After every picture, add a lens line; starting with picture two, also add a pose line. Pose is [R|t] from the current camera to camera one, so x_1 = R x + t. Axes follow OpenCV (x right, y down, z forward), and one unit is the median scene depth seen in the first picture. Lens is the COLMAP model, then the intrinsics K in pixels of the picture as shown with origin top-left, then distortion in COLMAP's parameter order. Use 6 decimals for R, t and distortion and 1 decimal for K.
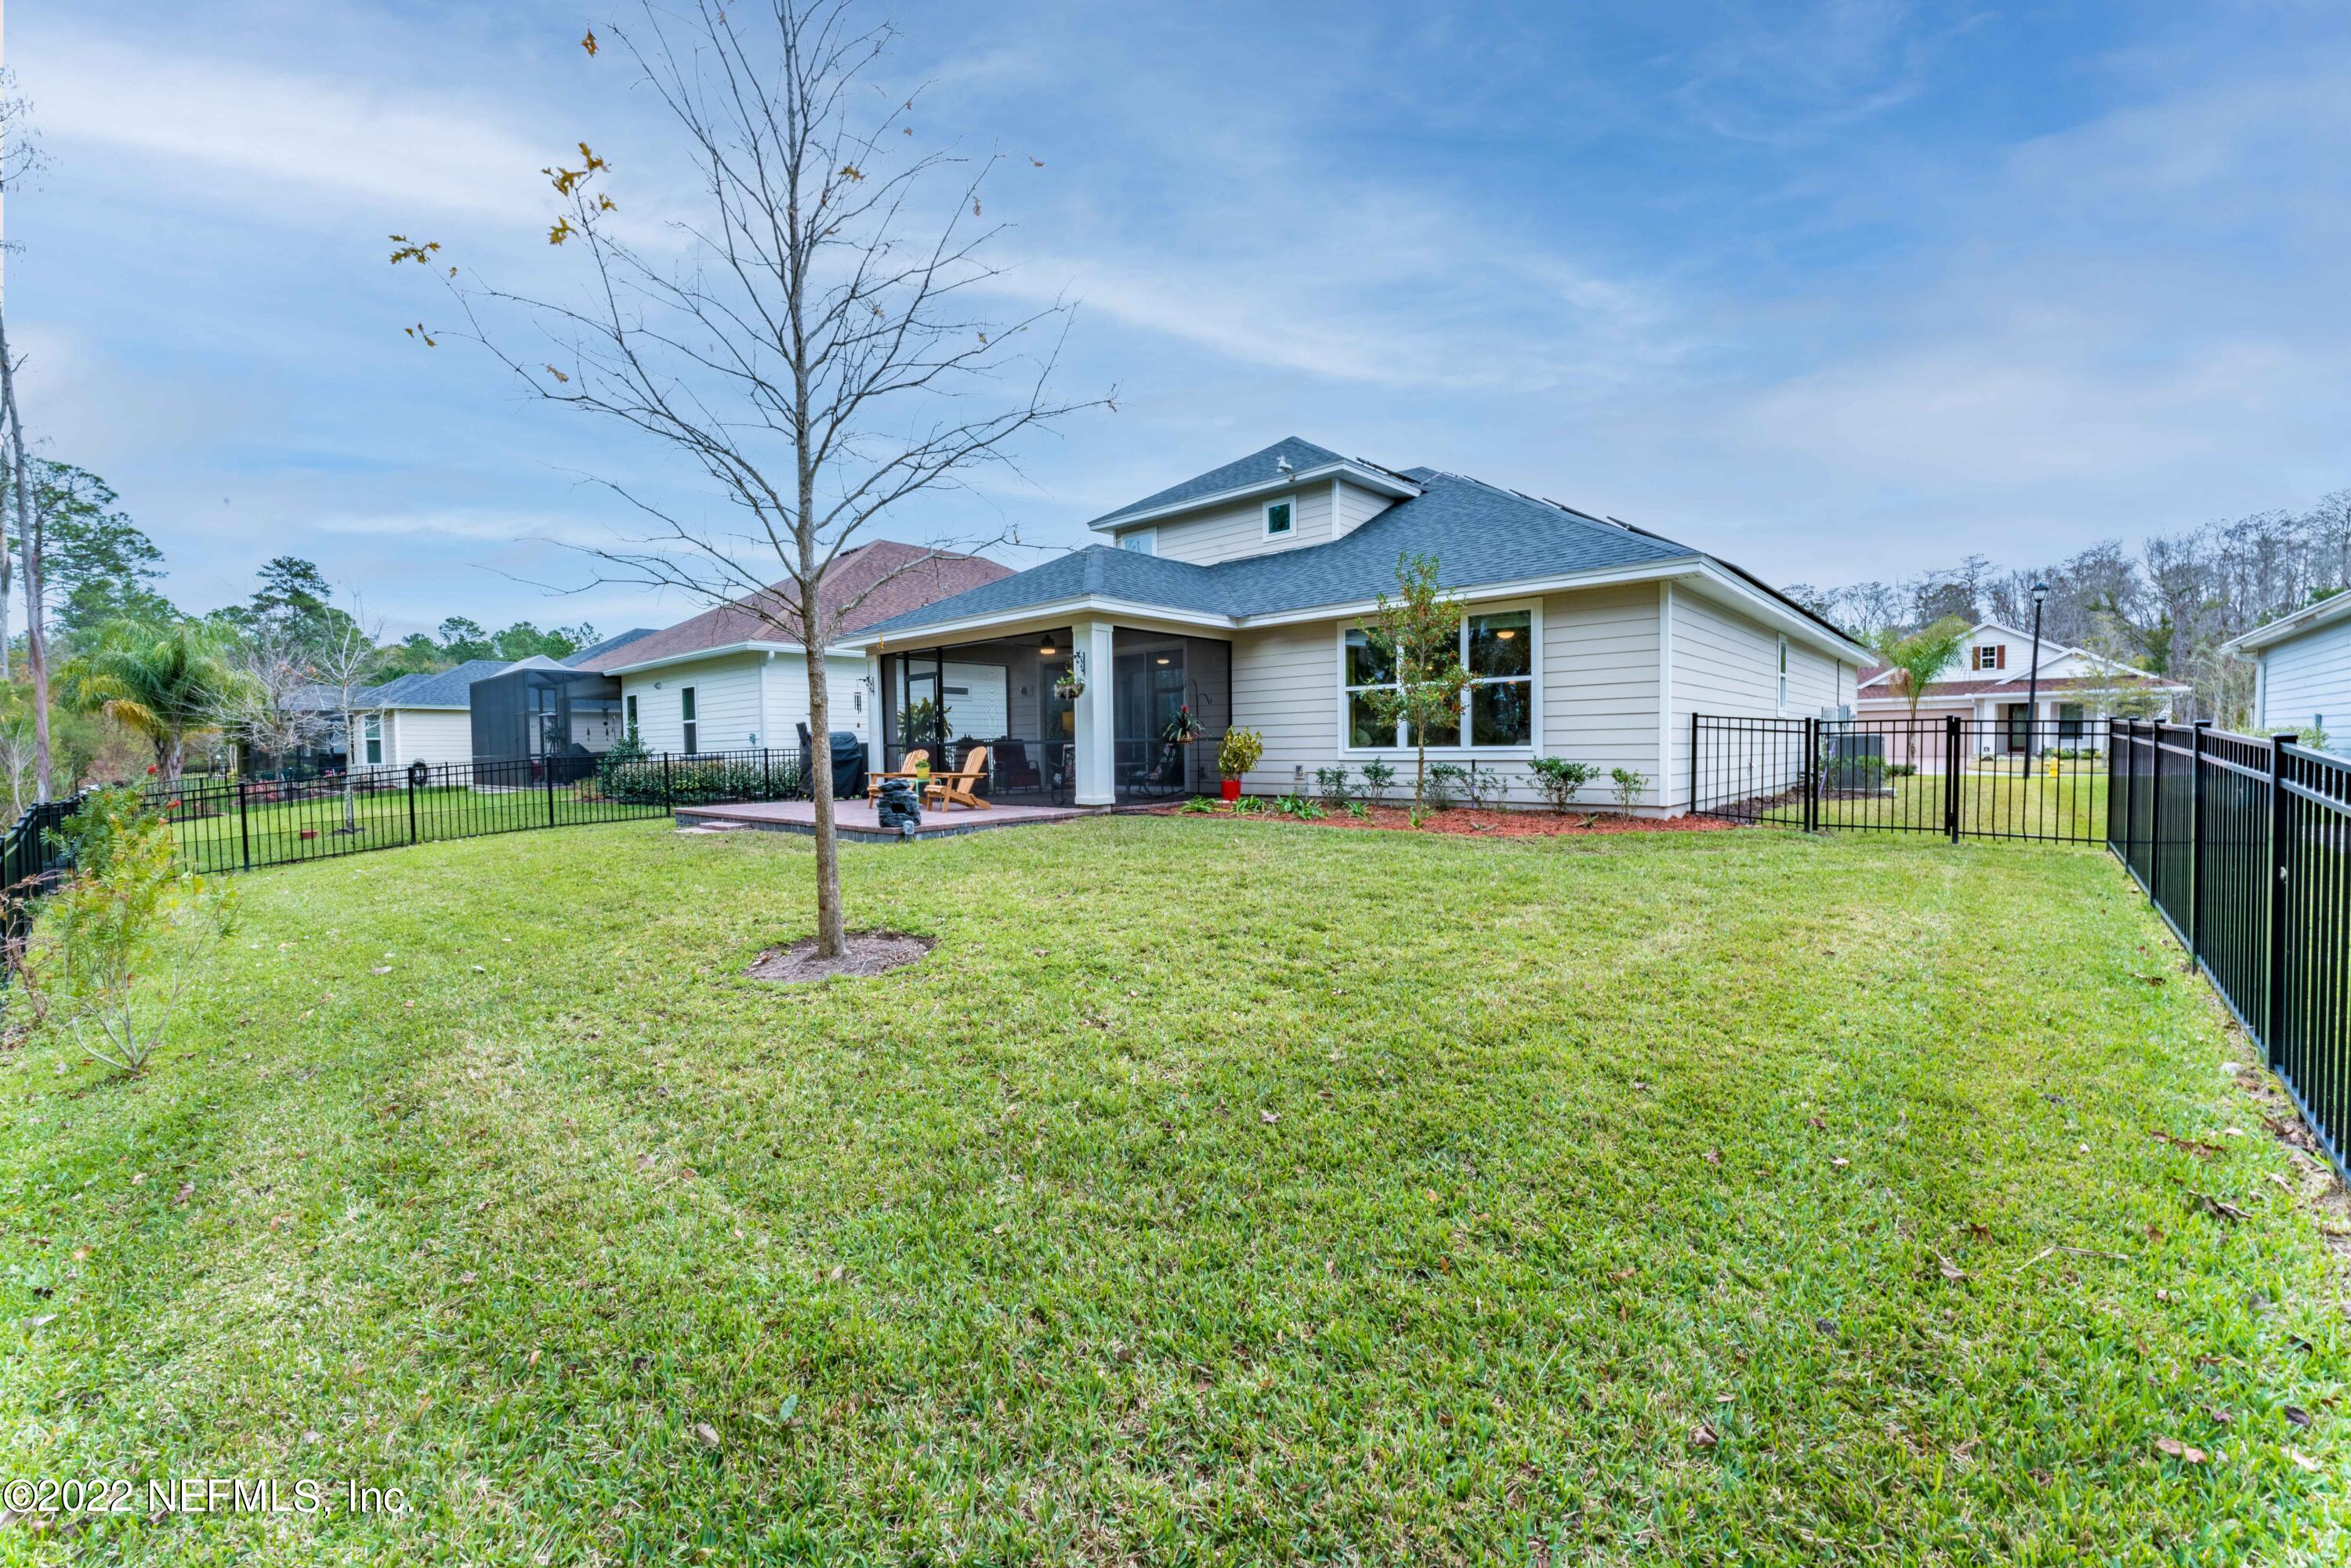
lens RADIAL K [[928.3, 0, 1160.9], [0, 928.3, 779.7], [0, 0, 1]] dist [0.000906, 0.000132]
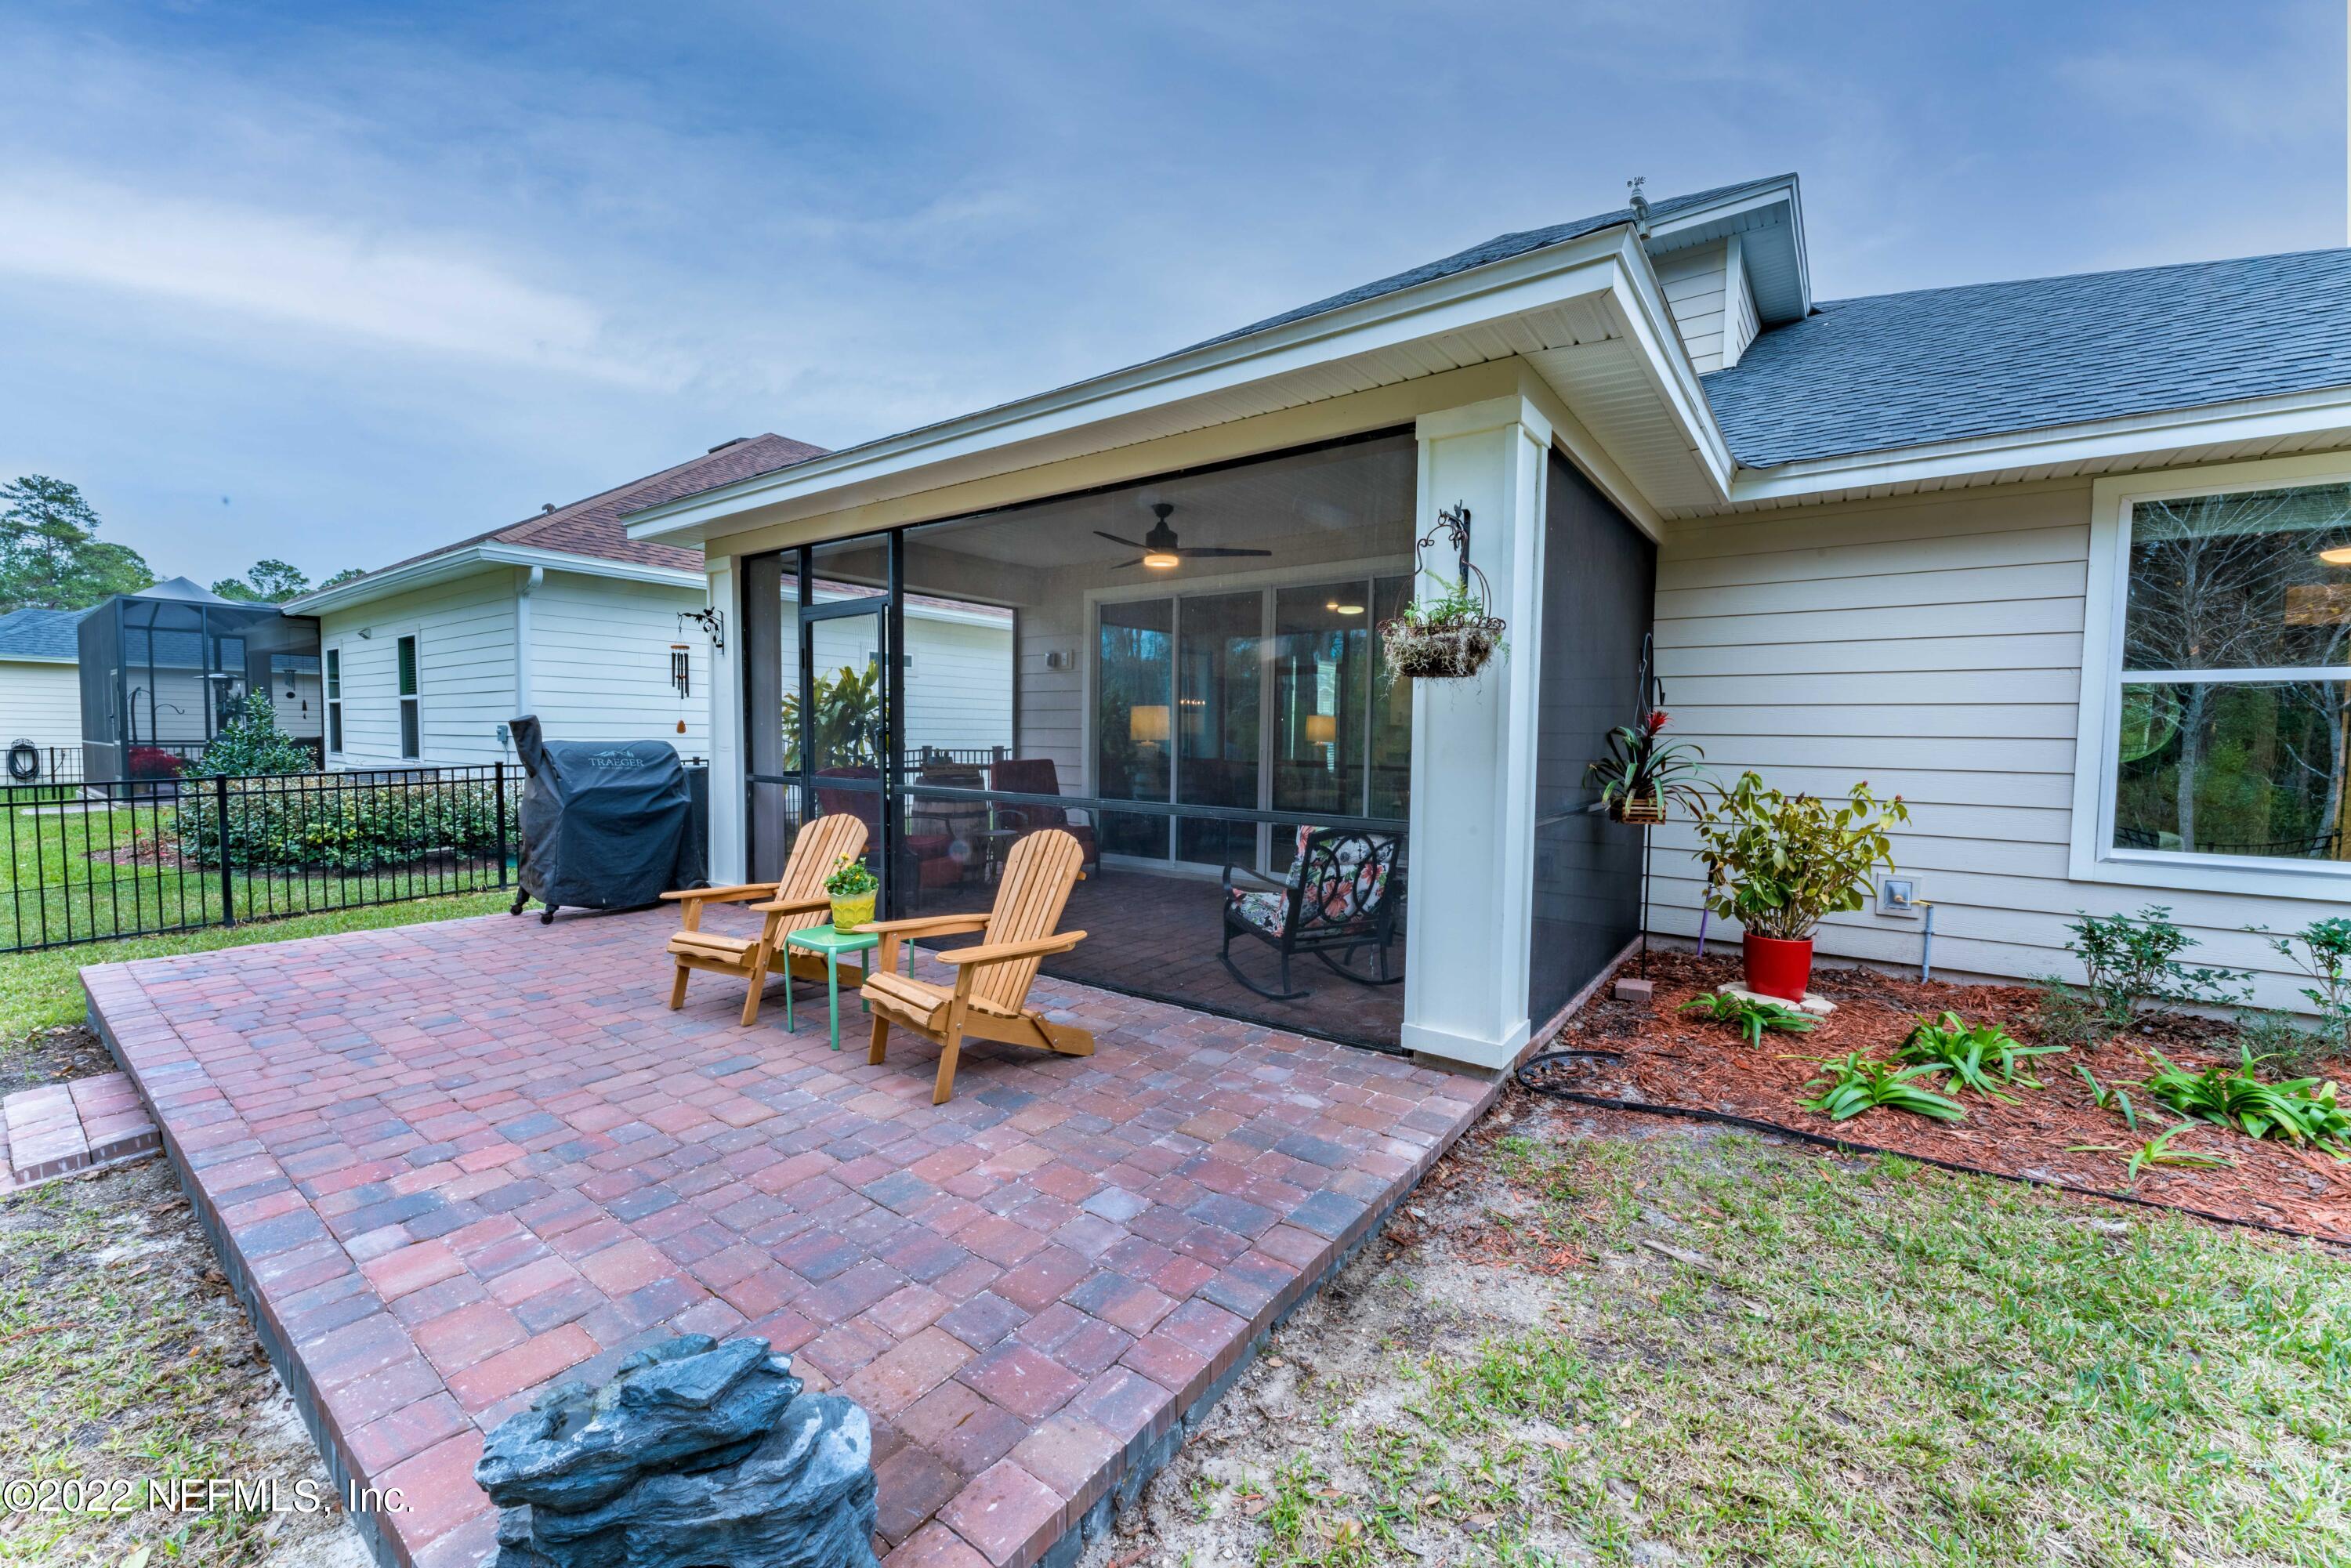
lens RADIAL K [[928.3, 0, 1160.9], [0, 928.3, 779.7], [0, 0, 1]] dist [0.000906, 0.000132]
pose [[0.994950, 0.021803, 0.097979, -0.155880], [-0.023506, 0.999592, 0.016257, -0.046902], [-0.097584, -0.018478, 0.995056, 0.572797]]
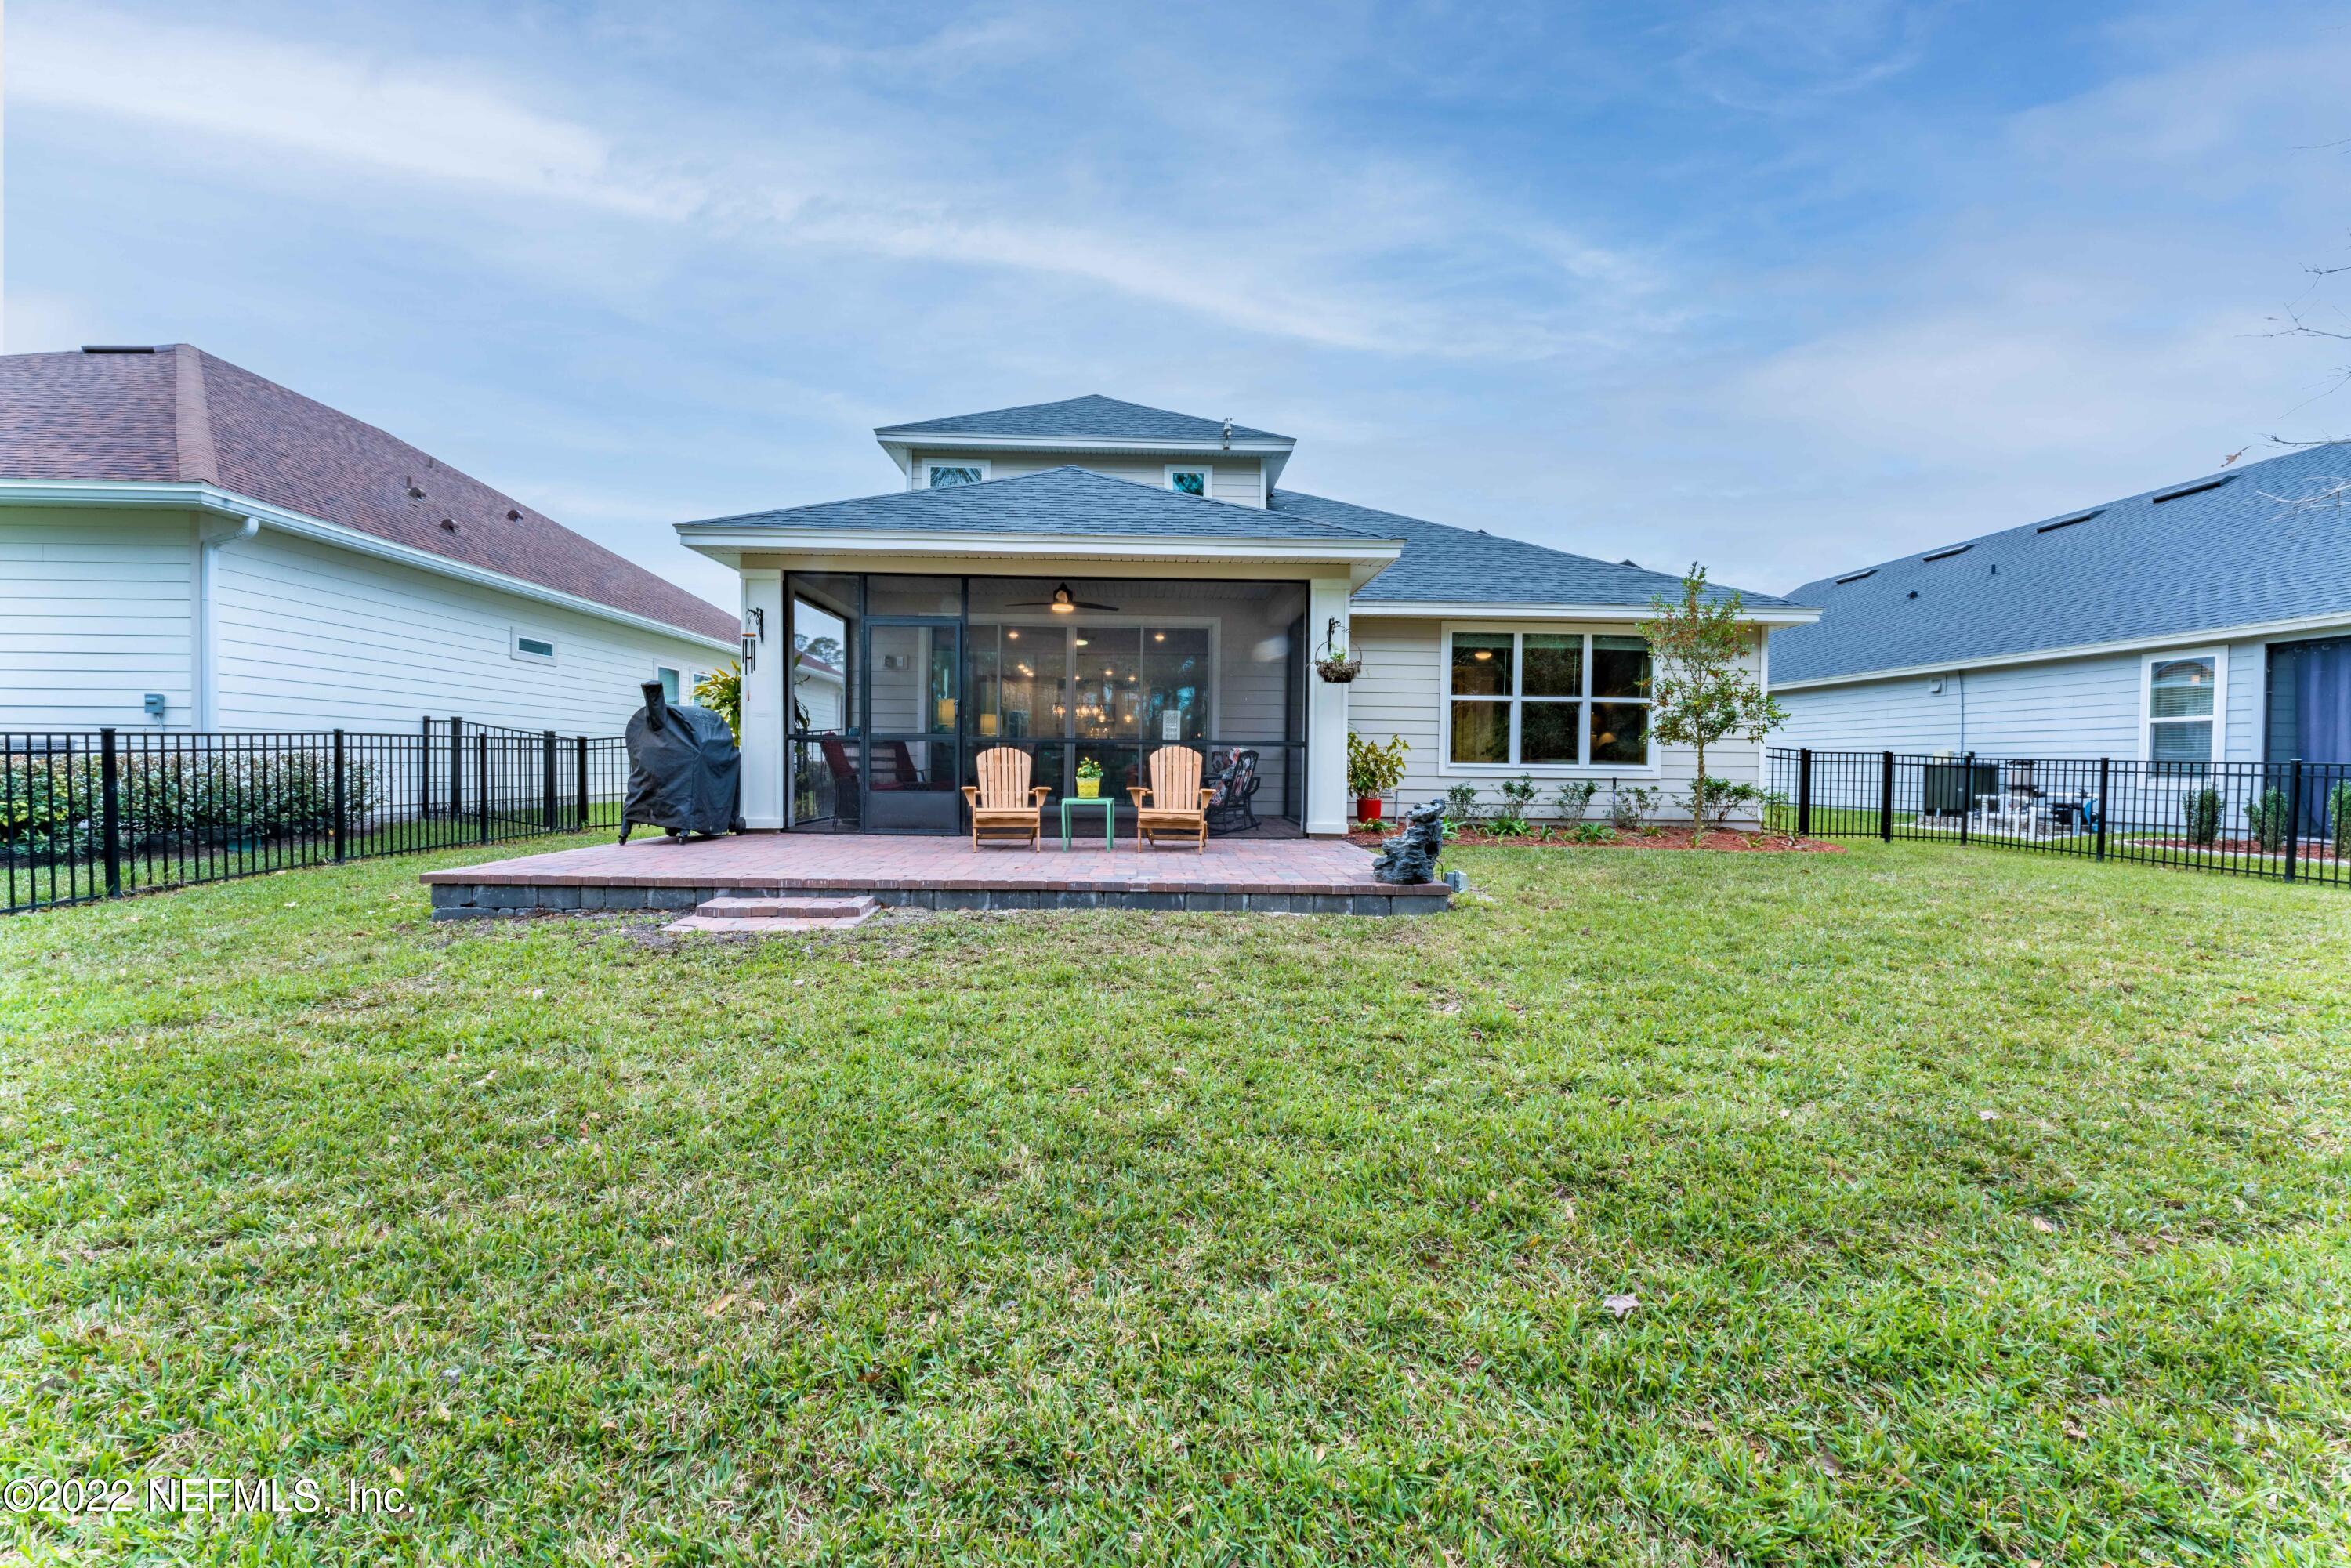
lens RADIAL K [[928.3, 0, 1160.9], [0, 928.3, 779.7], [0, 0, 1]] dist [0.000906, 0.000132]
pose [[0.718456, 0.011156, 0.695483, -0.526231], [-0.000595, 0.999881, -0.015425, -0.002527], [-0.695573, 0.010668, 0.718377, 0.452652]]
